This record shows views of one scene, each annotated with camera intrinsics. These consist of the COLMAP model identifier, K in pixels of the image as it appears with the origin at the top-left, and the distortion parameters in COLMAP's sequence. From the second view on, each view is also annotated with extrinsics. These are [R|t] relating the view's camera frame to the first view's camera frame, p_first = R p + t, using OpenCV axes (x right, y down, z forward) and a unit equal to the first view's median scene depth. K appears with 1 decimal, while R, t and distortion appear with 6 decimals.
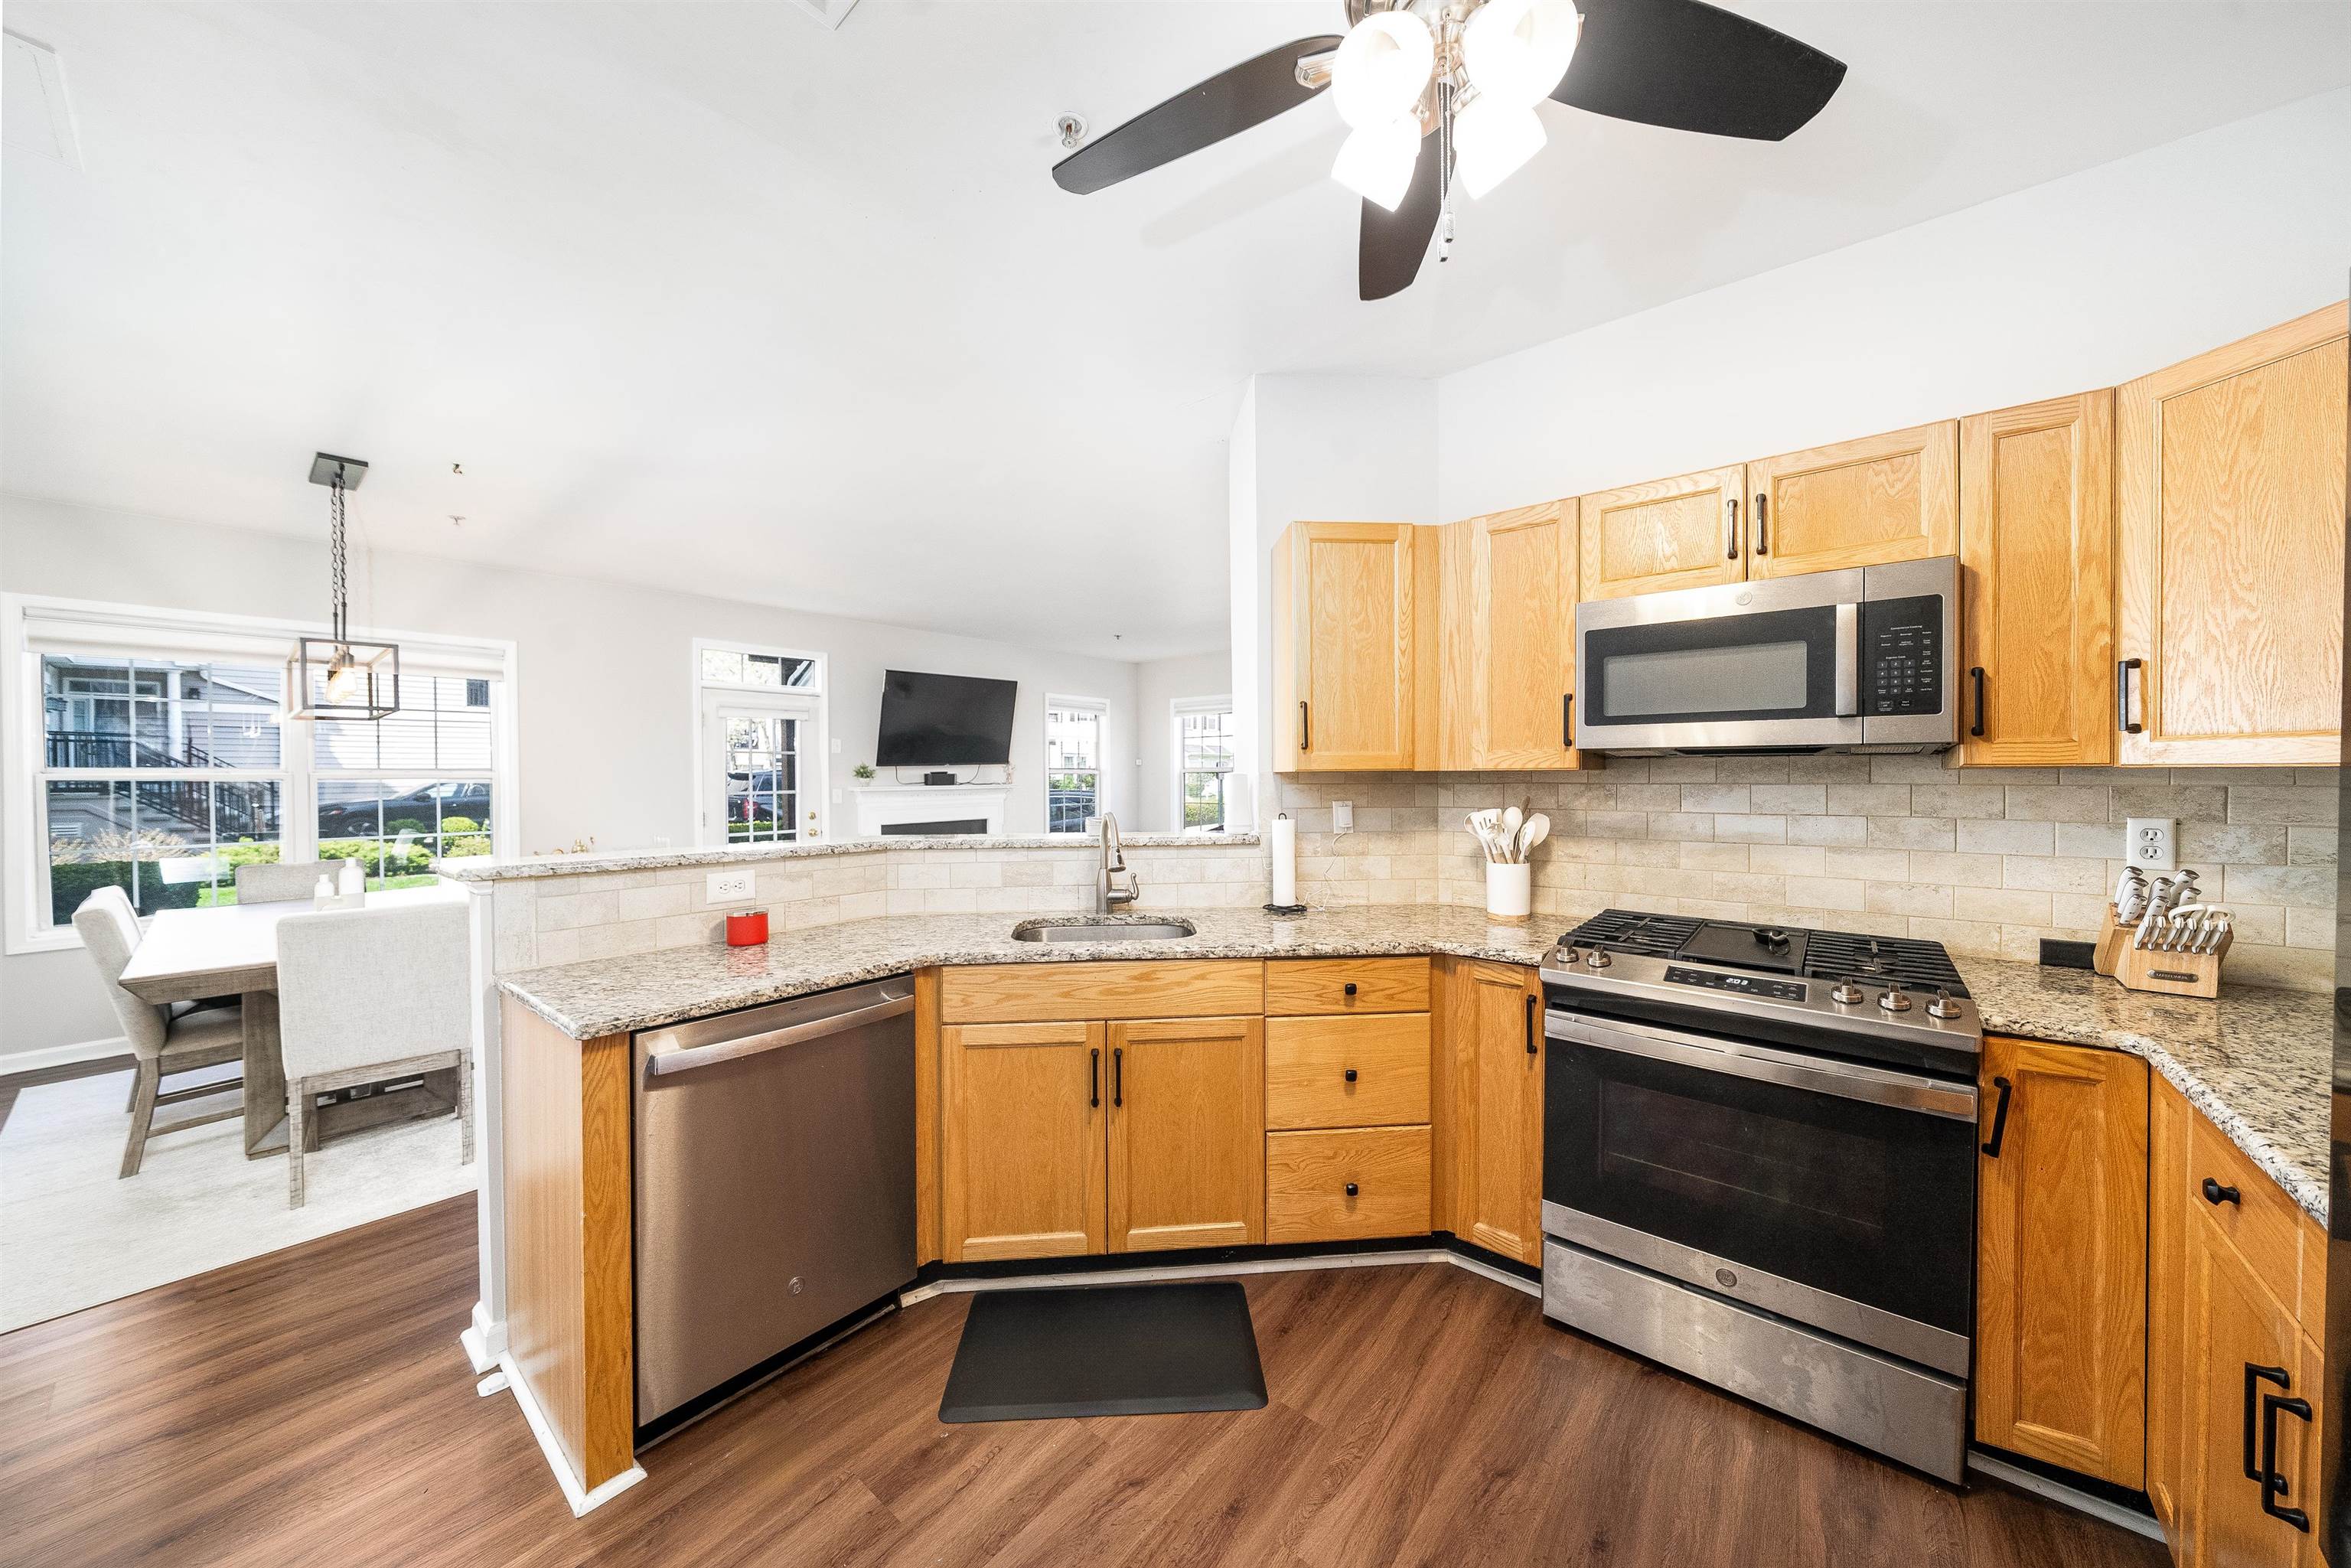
lens RADIAL K [[795.1, 0, 1174.1], [0, 795.1, 785.7], [0, 0, 1]] dist [-0.005149, -0.000079]
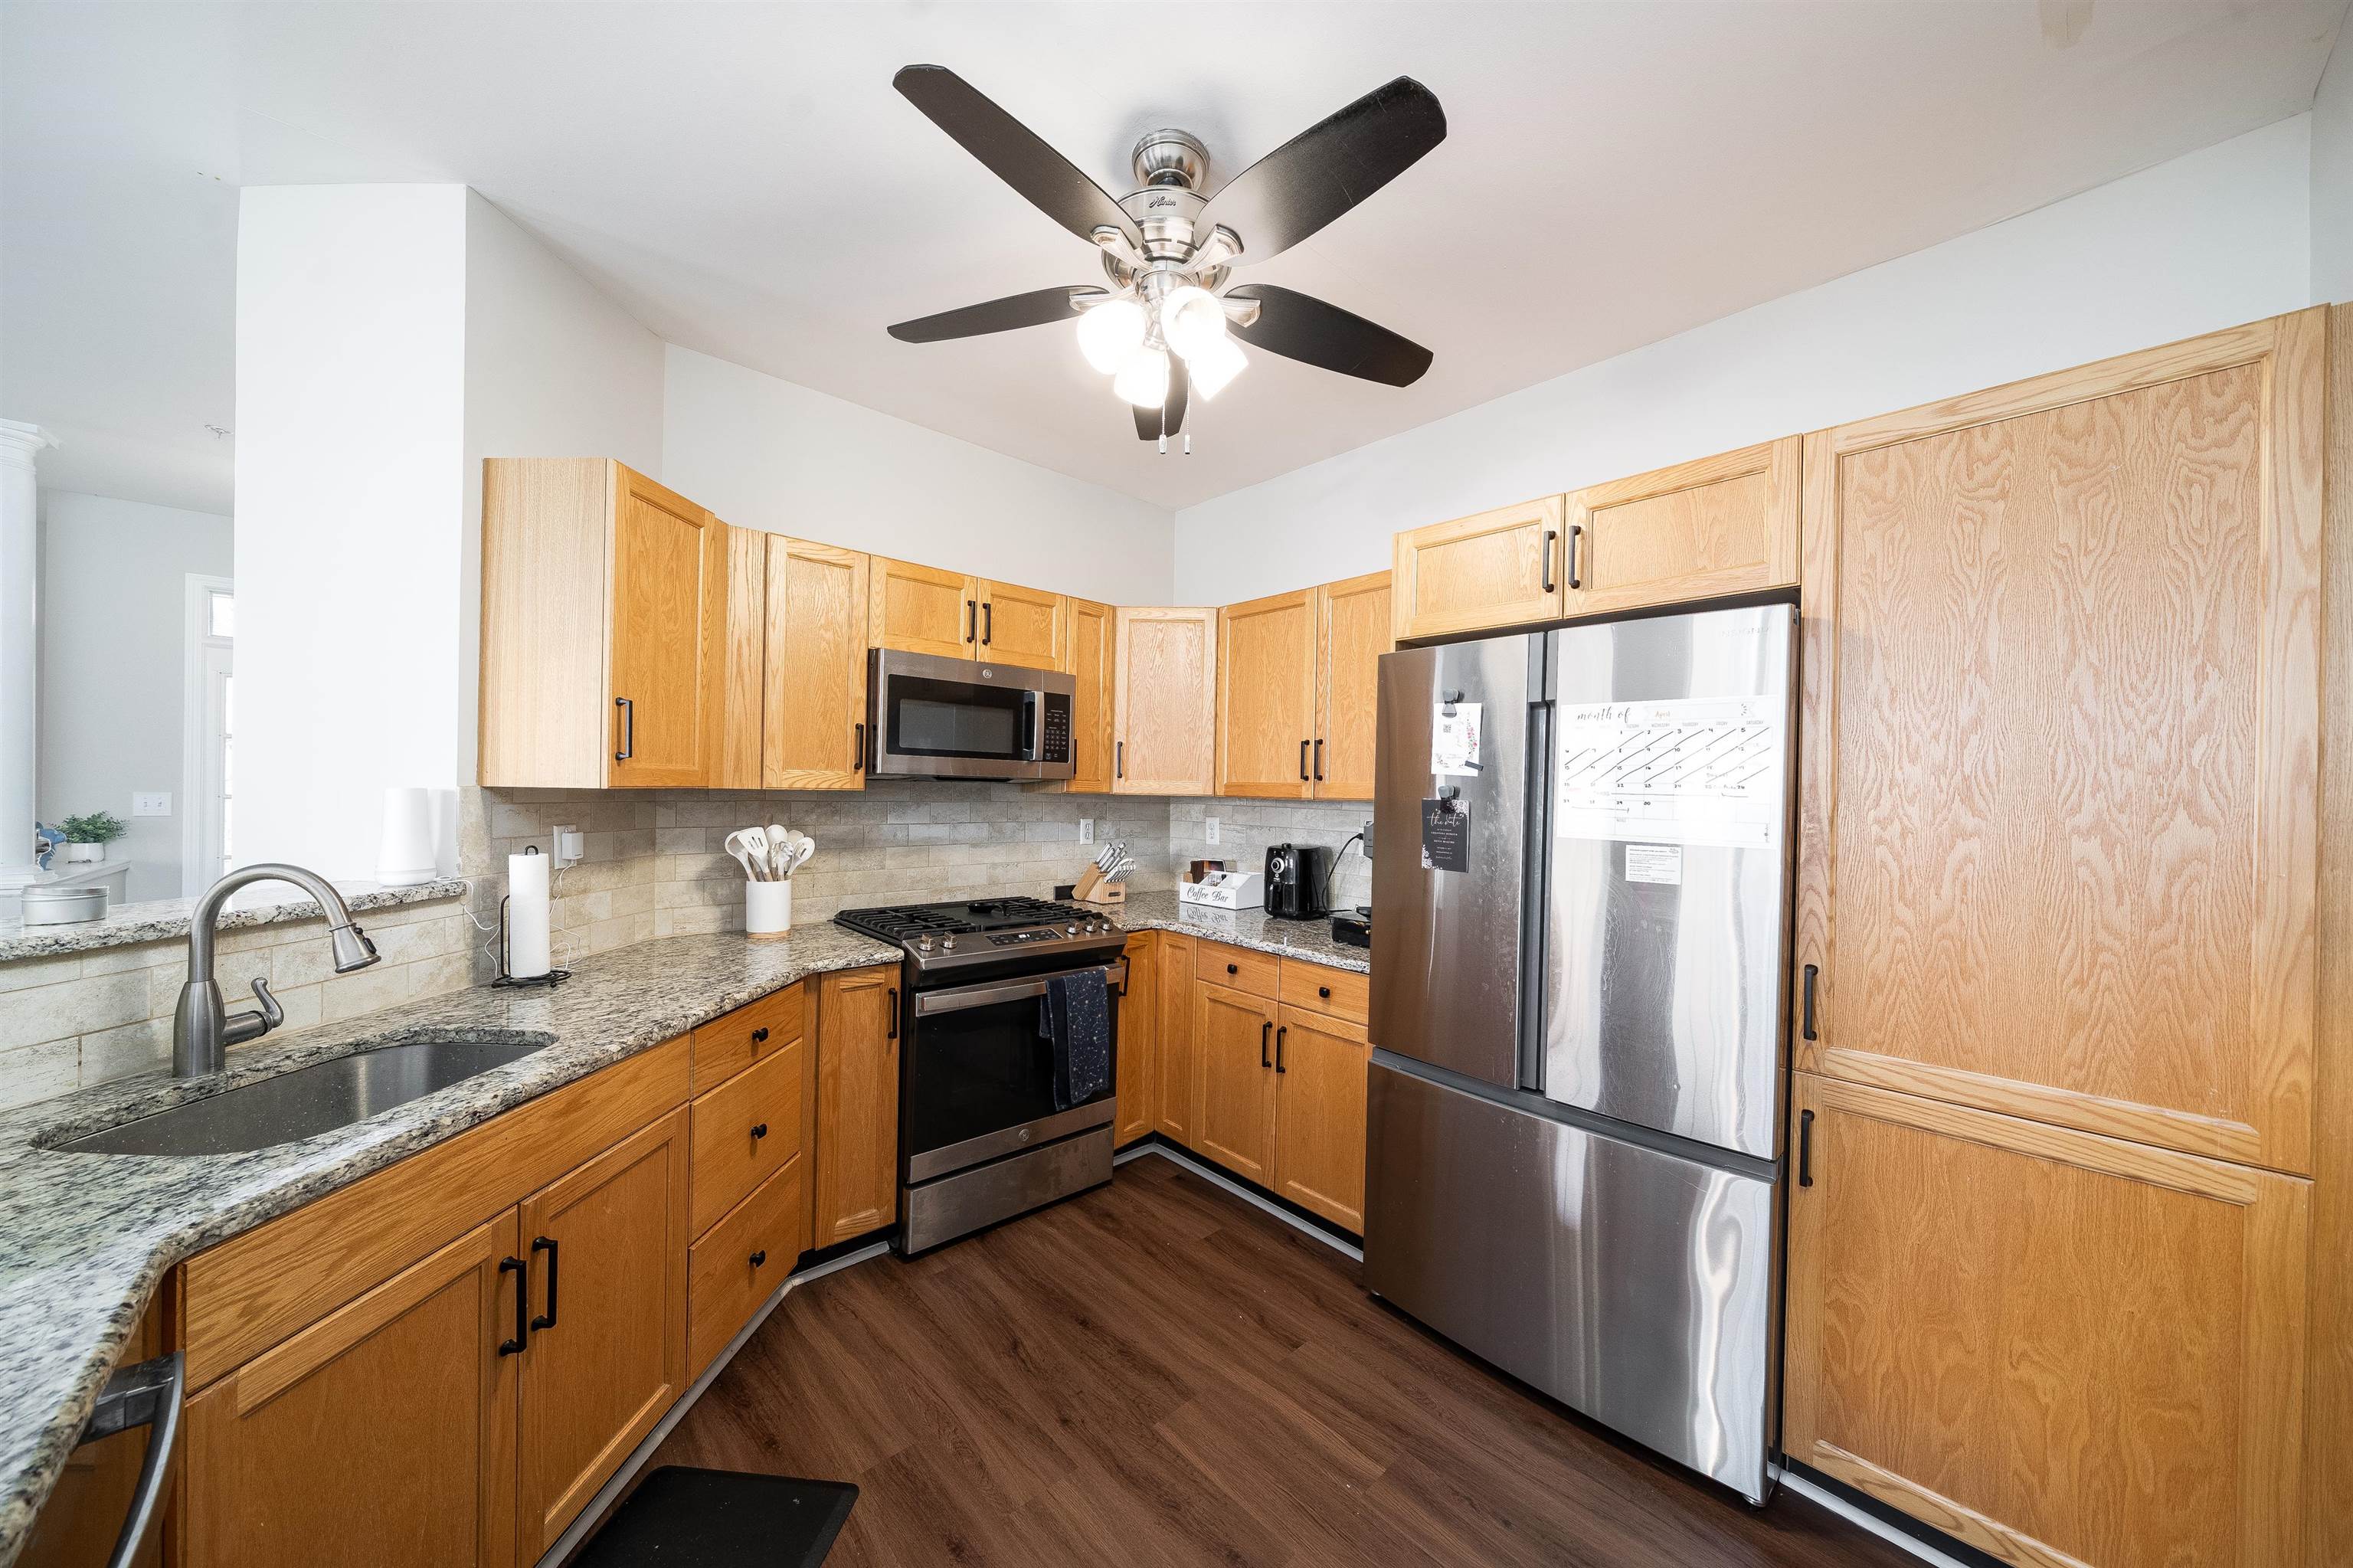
lens RADIAL K [[819.7, 0, 1139.1], [0, 819.7, 797.1], [0, 0, 1]] dist [-0.001414, -0.000097]
pose [[0.158182, -0.004183, 0.987401, -0.538839], [-0.005194, 0.999974, 0.005068, -0.016514], [-0.987396, -0.005930, 0.158156, 0.374808]]
